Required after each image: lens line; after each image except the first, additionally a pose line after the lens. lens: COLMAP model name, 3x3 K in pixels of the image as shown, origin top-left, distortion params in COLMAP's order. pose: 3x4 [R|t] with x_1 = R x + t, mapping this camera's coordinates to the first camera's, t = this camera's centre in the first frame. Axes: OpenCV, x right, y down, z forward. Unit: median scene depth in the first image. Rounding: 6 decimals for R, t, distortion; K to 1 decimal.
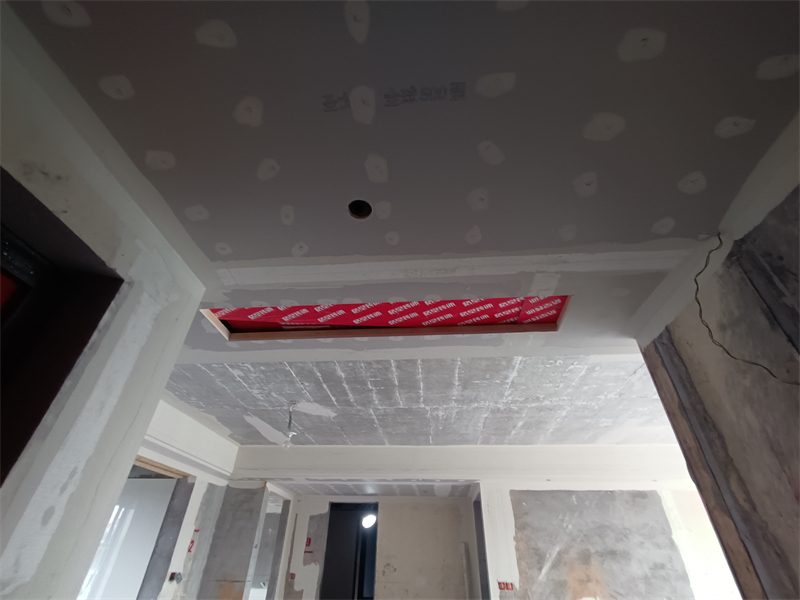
lens RADIAL K [[369.5, 0, 395.1], [0, 369.5, 304.8], [0, 0, 1]] dist [0.000764, -0.001507]
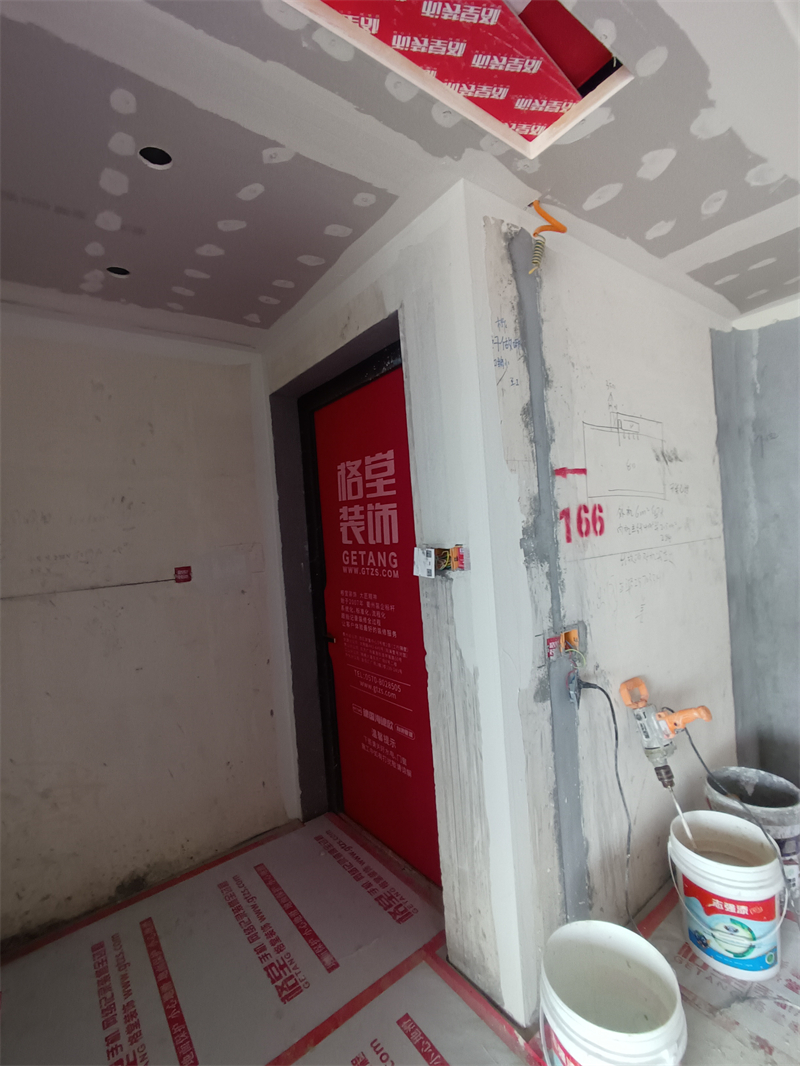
lens RADIAL K [[492.4, 0, 405.5], [0, 492.4, 539.6], [0, 0, 1]] dist [0.000764, -0.001507]
pose [[-0.729906, 0.038576, -0.682458, 0.078263], [0.440066, 0.790496, -0.425978, 0.316399], [0.523048, -0.611251, -0.593964, 0.419023]]
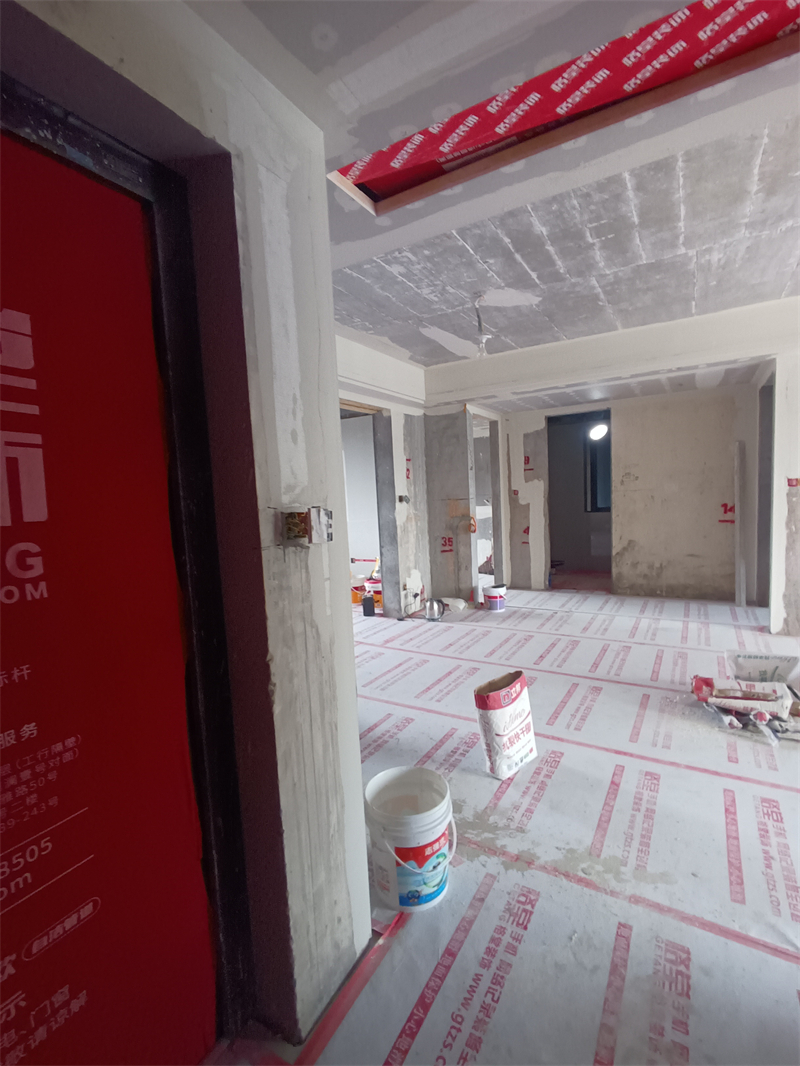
lens RADIAL K [[492.4, 0, 404.3], [0, 492.4, 539.5], [0, 0, 1]] dist [0.000764, -0.001507]
pose [[0.904580, -0.030737, -0.425195, -0.010560], [0.302900, 0.748181, 0.590319, 0.009497], [0.299978, -0.662782, 0.686100, -0.018345]]
